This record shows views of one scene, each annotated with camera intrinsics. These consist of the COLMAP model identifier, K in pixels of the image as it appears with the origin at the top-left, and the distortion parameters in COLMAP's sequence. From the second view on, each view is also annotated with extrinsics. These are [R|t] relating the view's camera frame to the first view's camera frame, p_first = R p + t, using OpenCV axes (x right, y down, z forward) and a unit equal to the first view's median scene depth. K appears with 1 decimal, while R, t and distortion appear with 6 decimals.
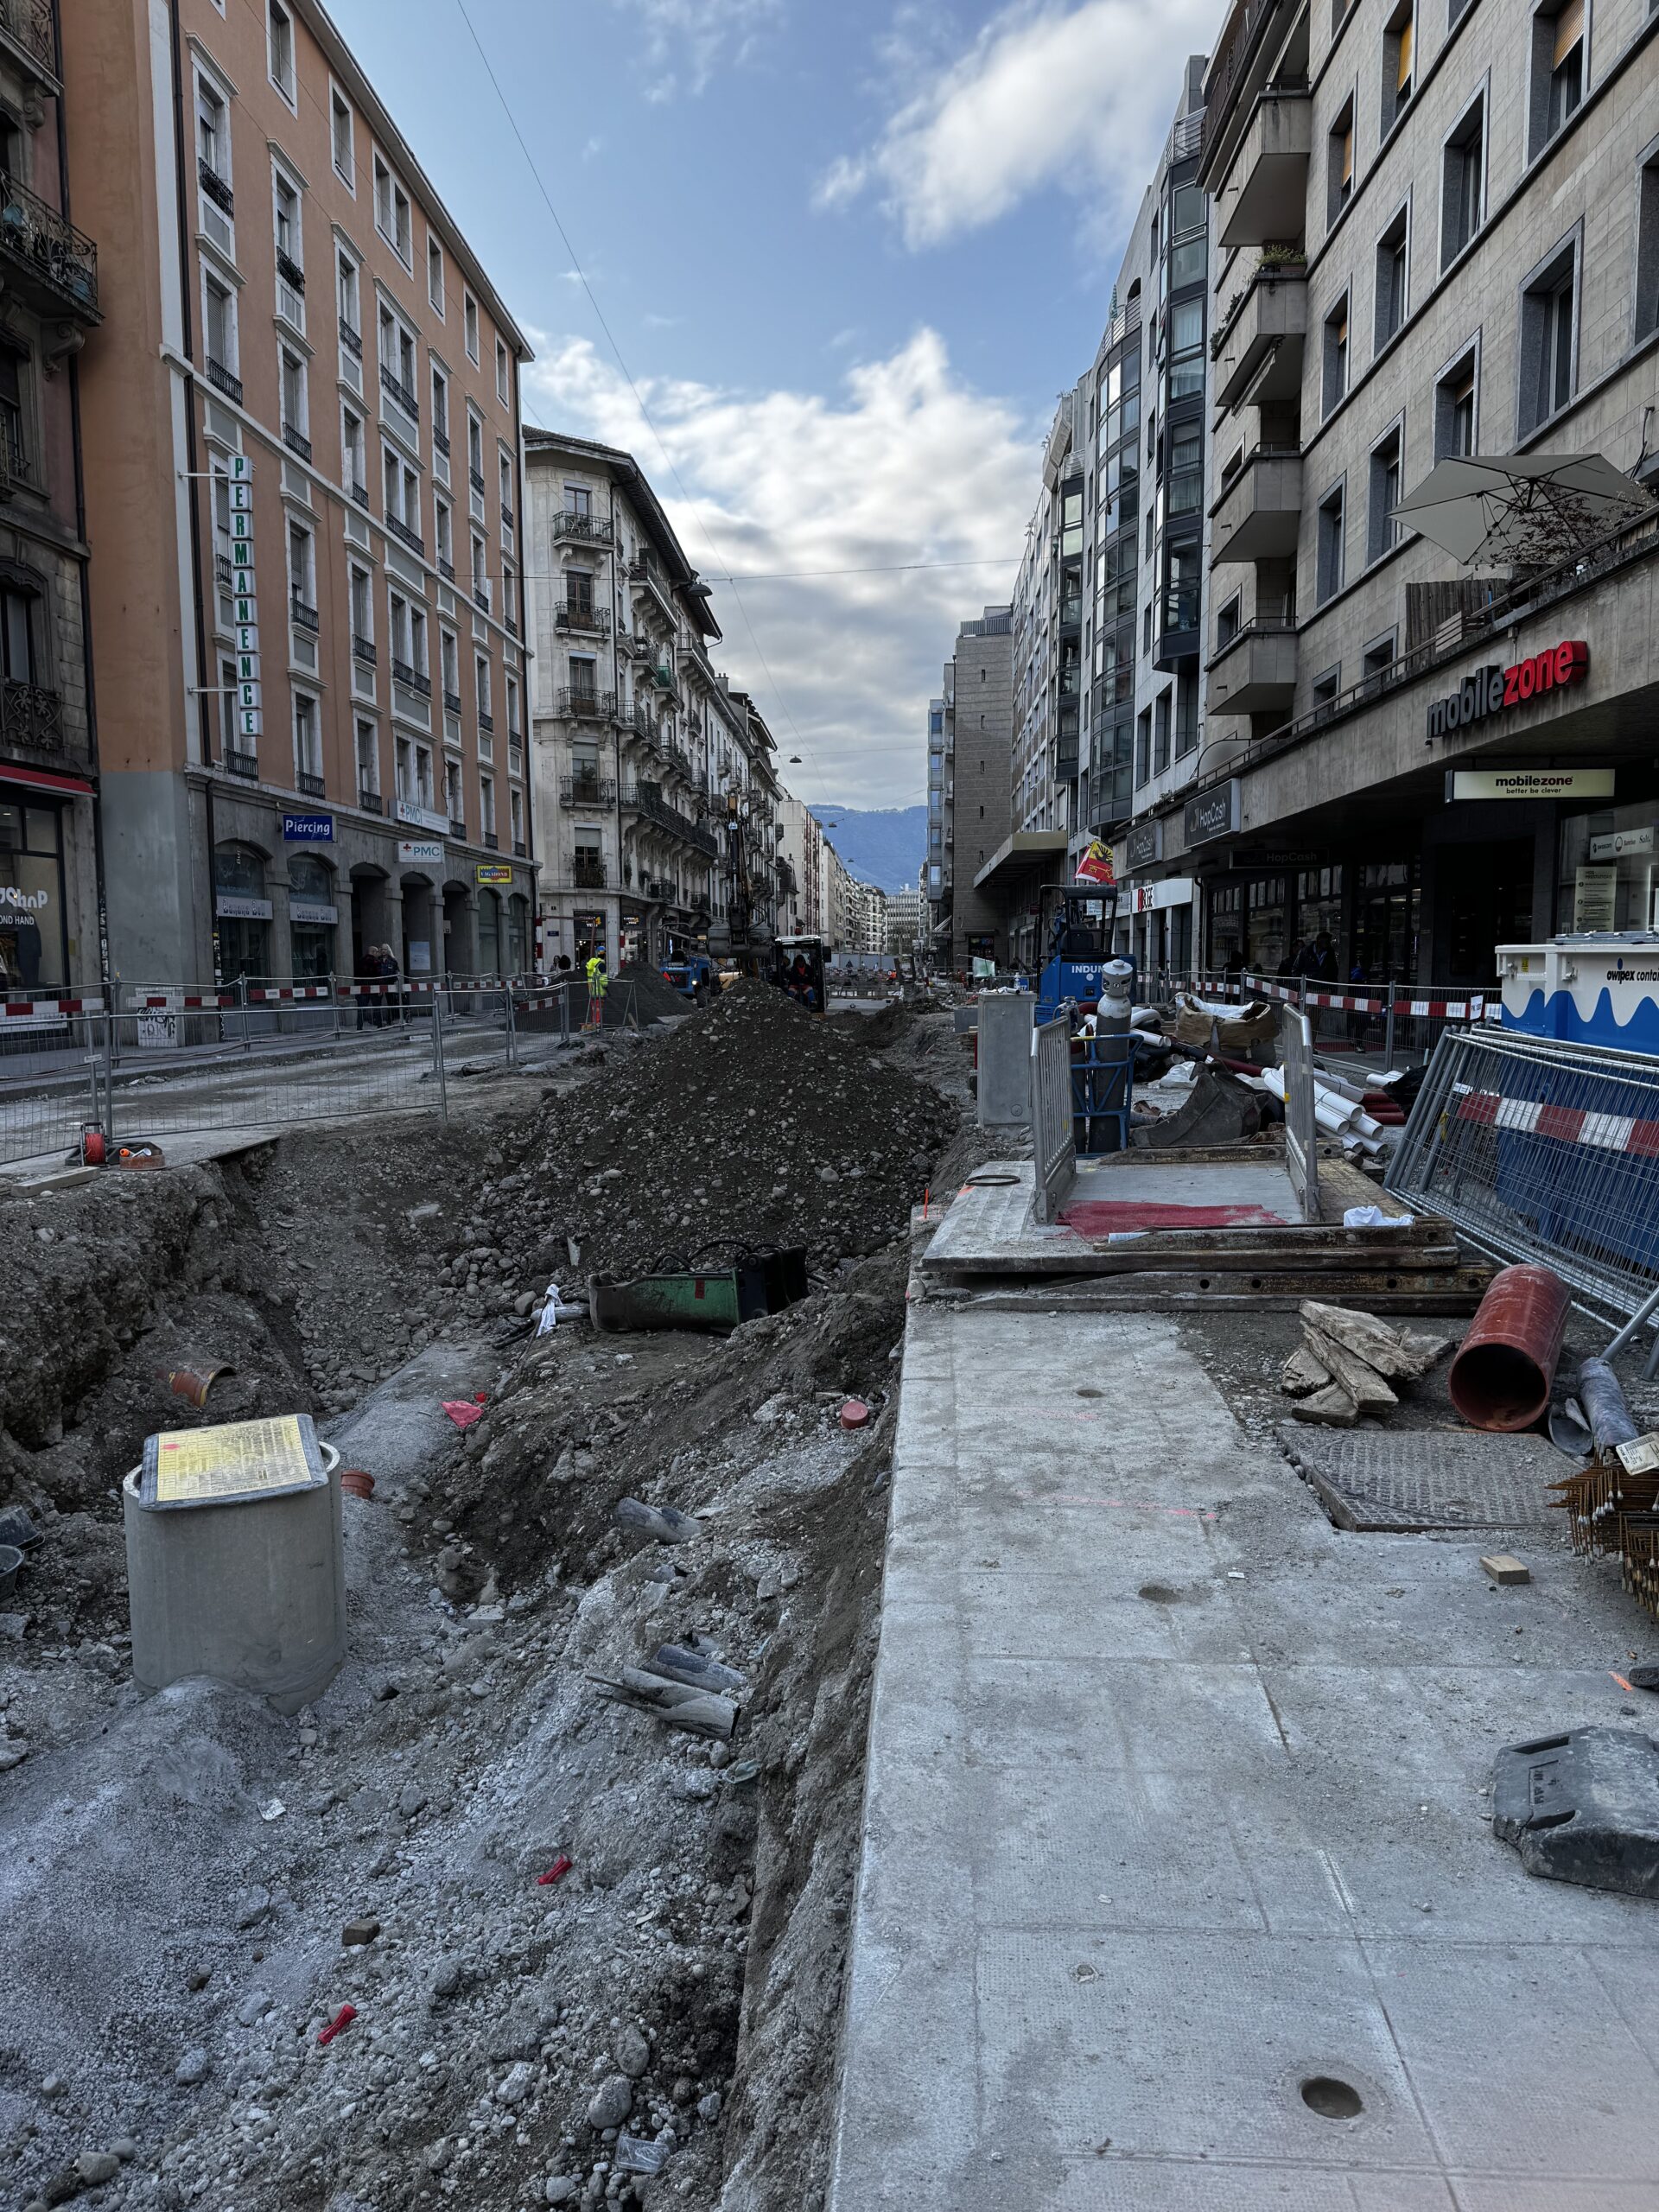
lens RADIAL K [[1537.1, 0, 813.1], [0, 1537.1, 1102.2], [0, 0, 1]] dist [0.163991, -0.255906]
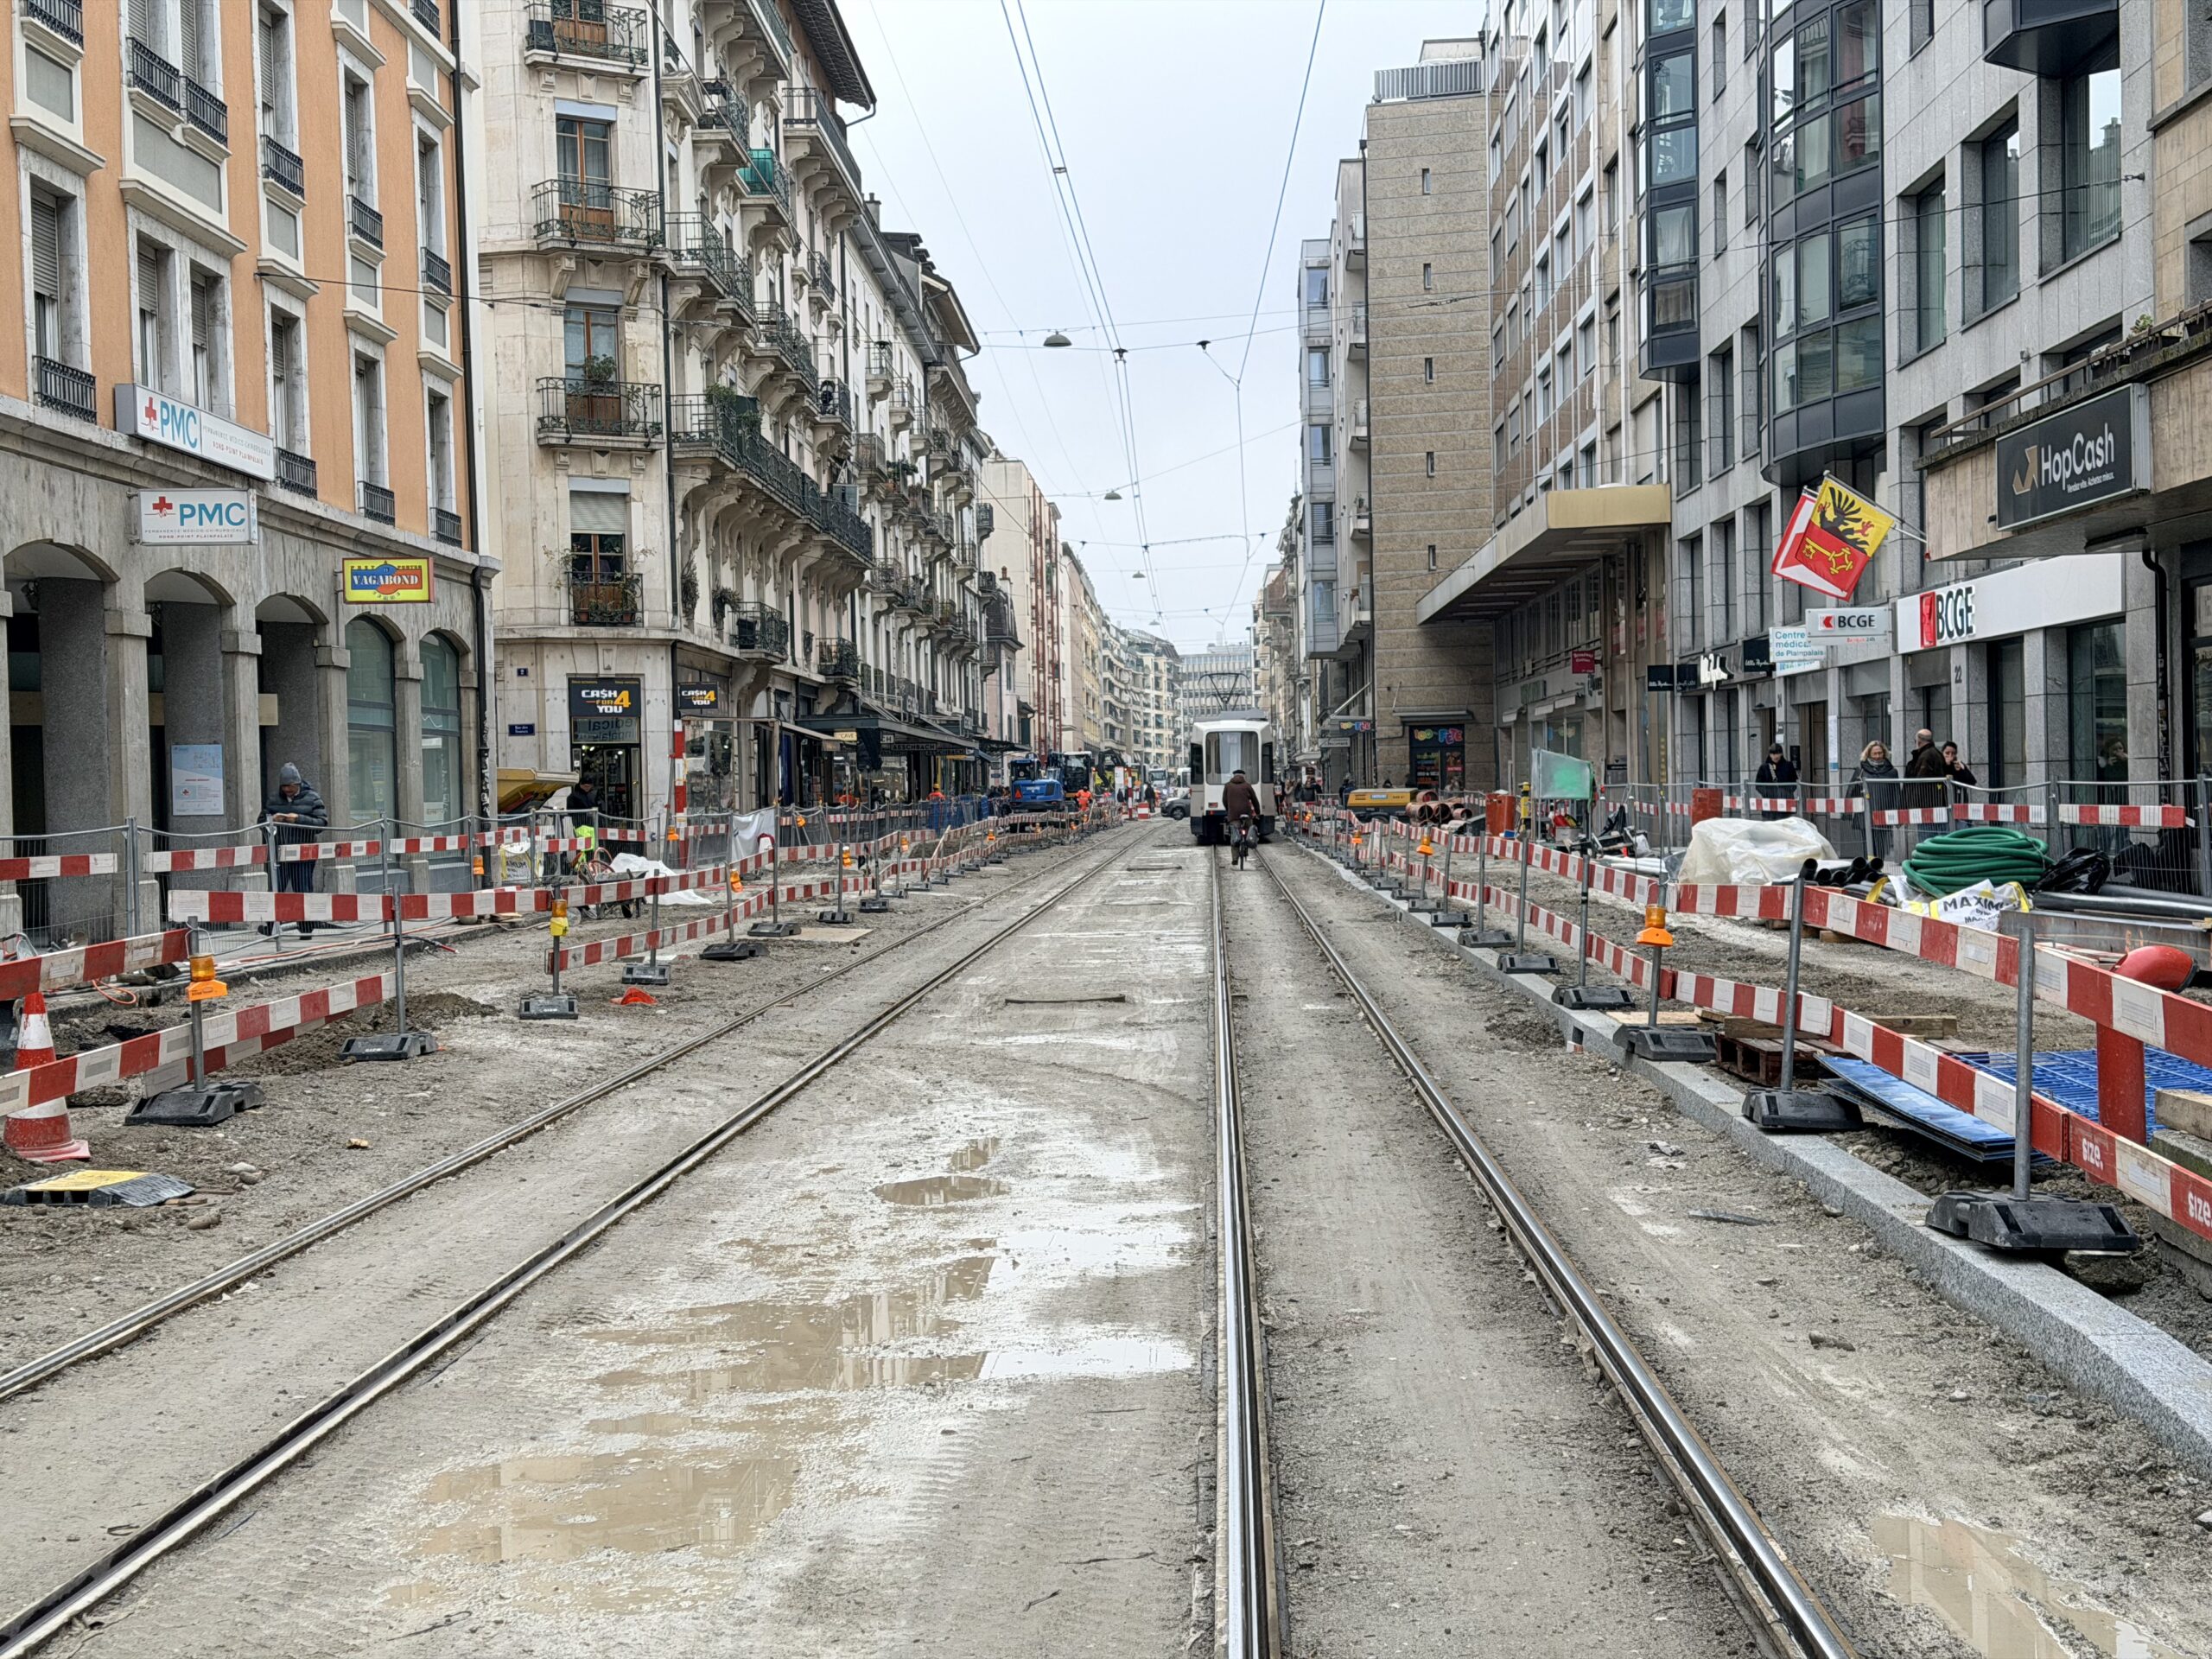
lens RADIAL K [[3060.0, 0, 1106.0], [0, 3060.0, 829.5], [0, 0, 1]] dist [0.142113, -0.103135]
pose [[0.999476, -0.018805, 0.026327, -0.033432], [0.020800, 0.996763, -0.077663, -0.012228], [-0.024782, 0.078170, 0.996632, 0.164922]]
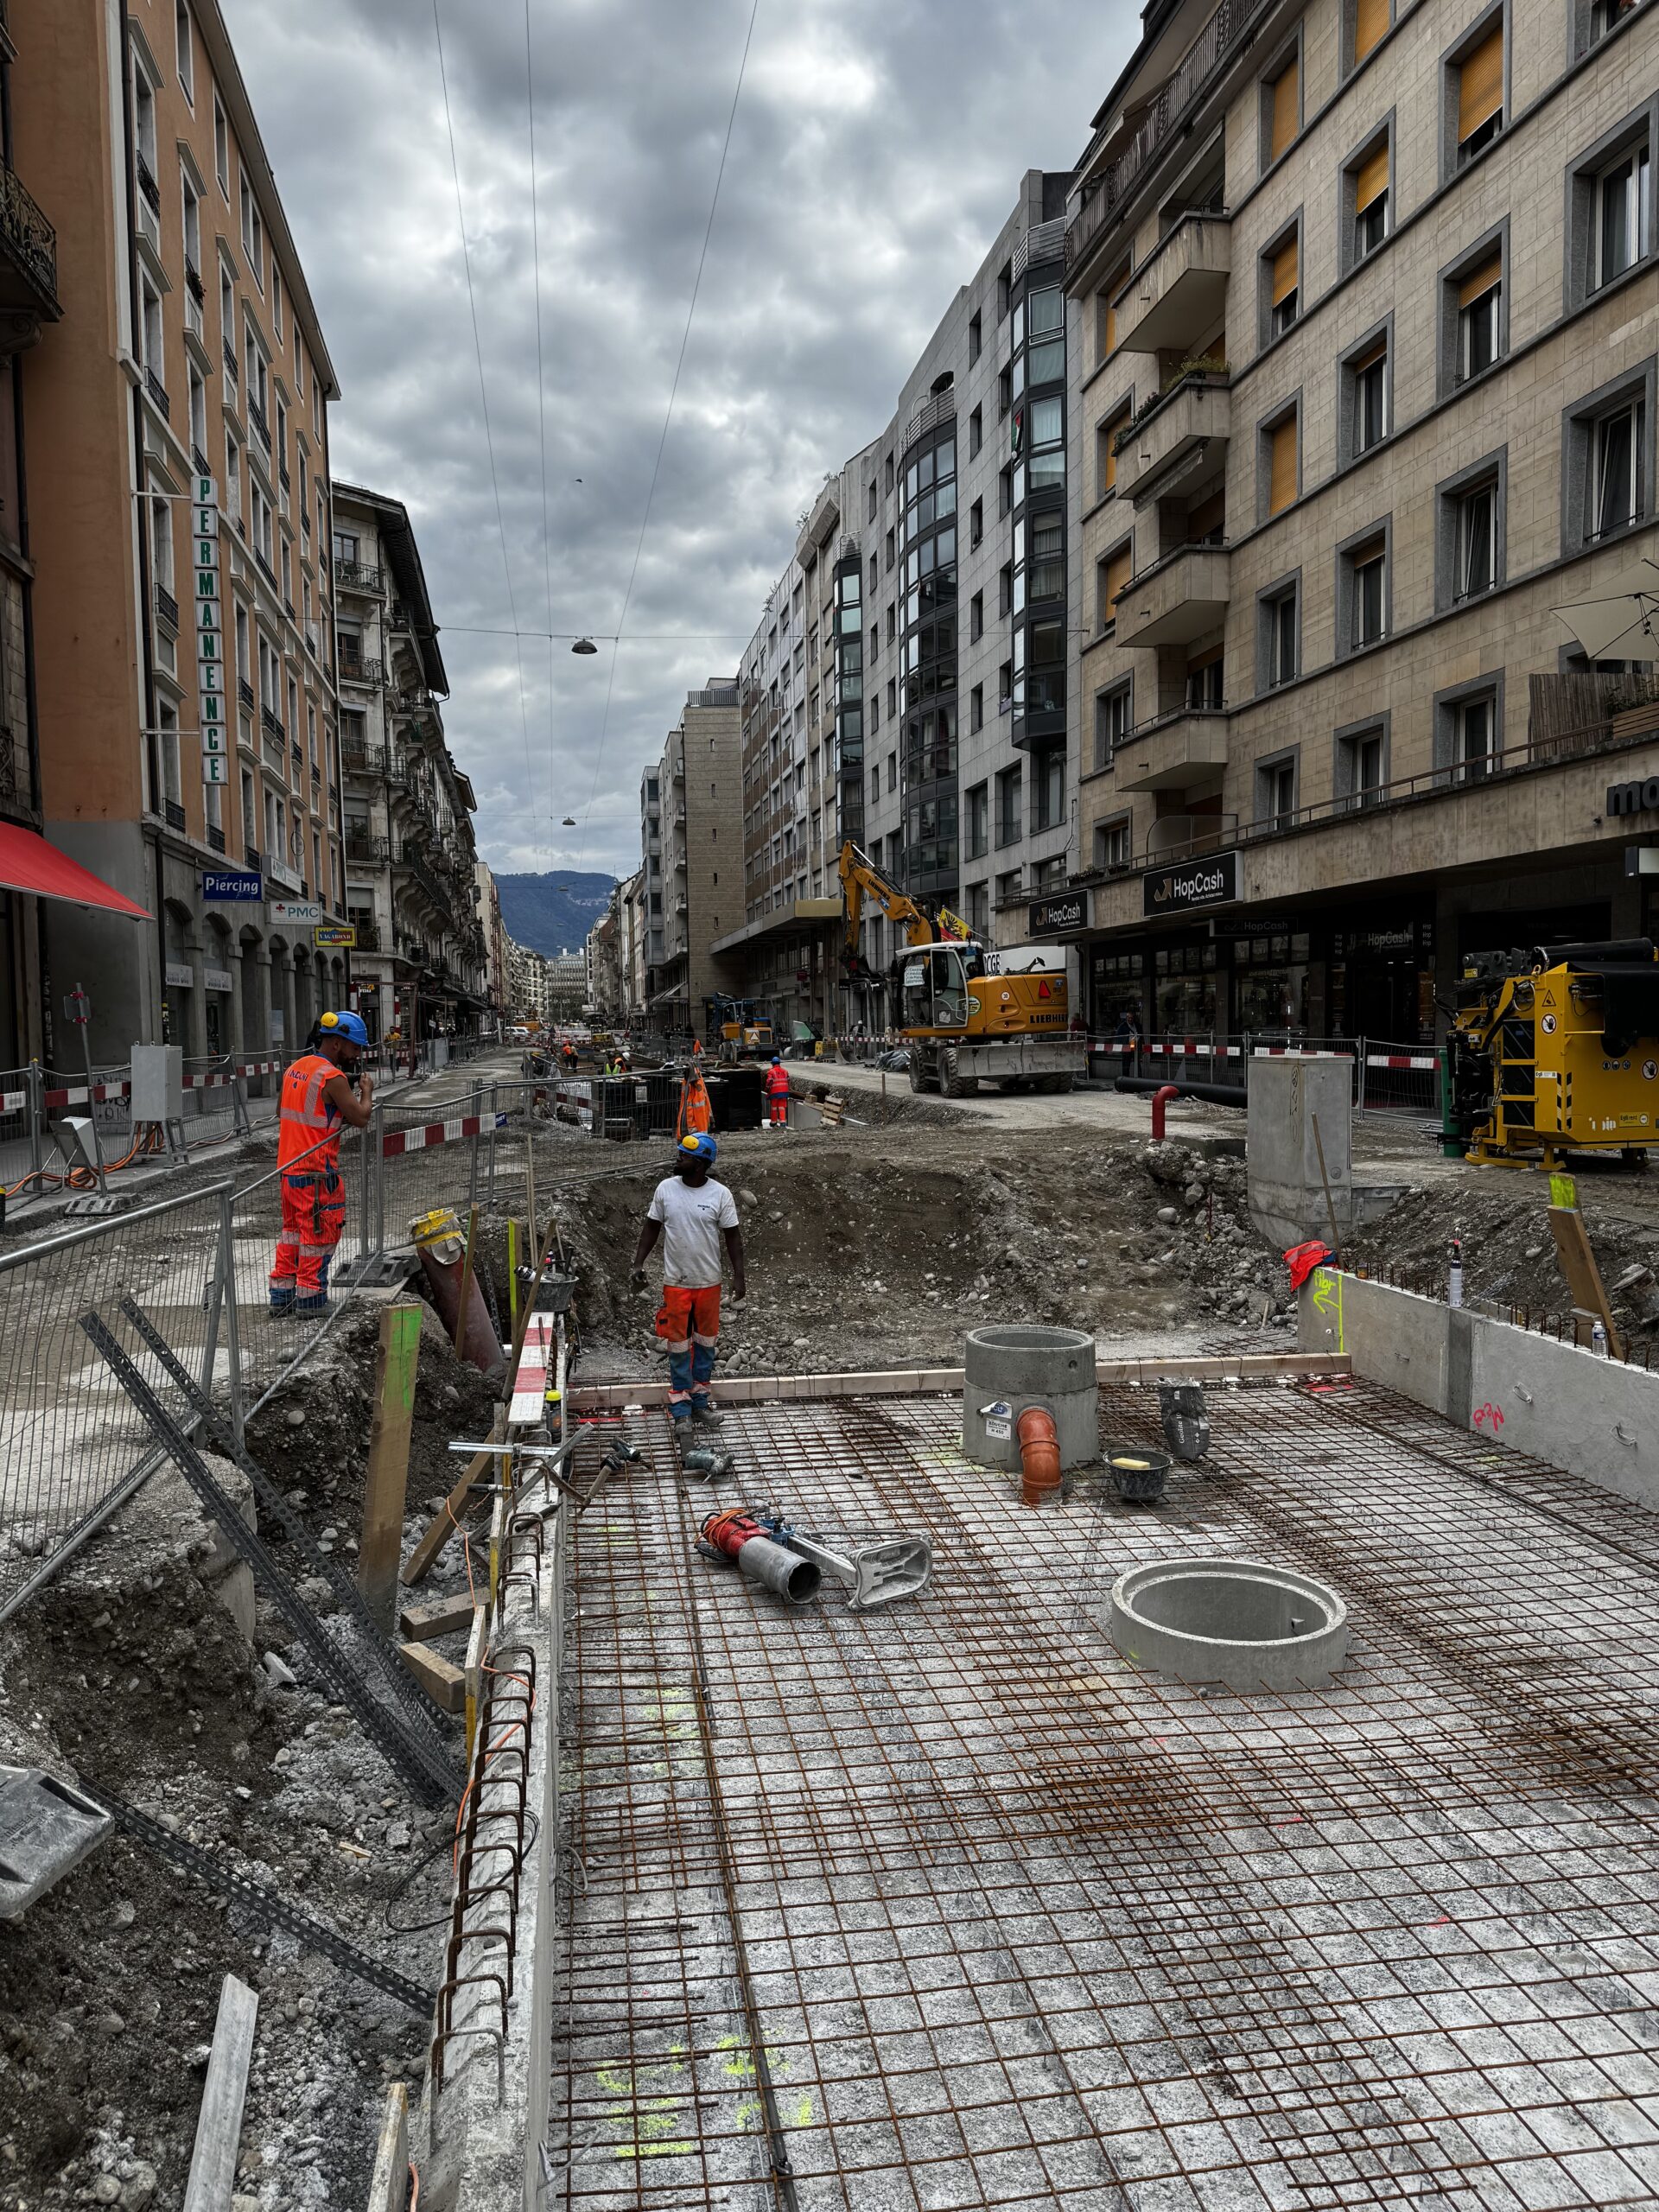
lens RADIAL K [[1537.1, 0, 813.1], [0, 1537.1, 1102.2], [0, 0, 1]] dist [0.163991, -0.255906]
pose [[0.973258, -0.020051, 0.228839, -0.126070], [0.029523, 0.998840, -0.038040, -0.004185], [-0.227811, 0.043779, 0.972721, 0.030944]]
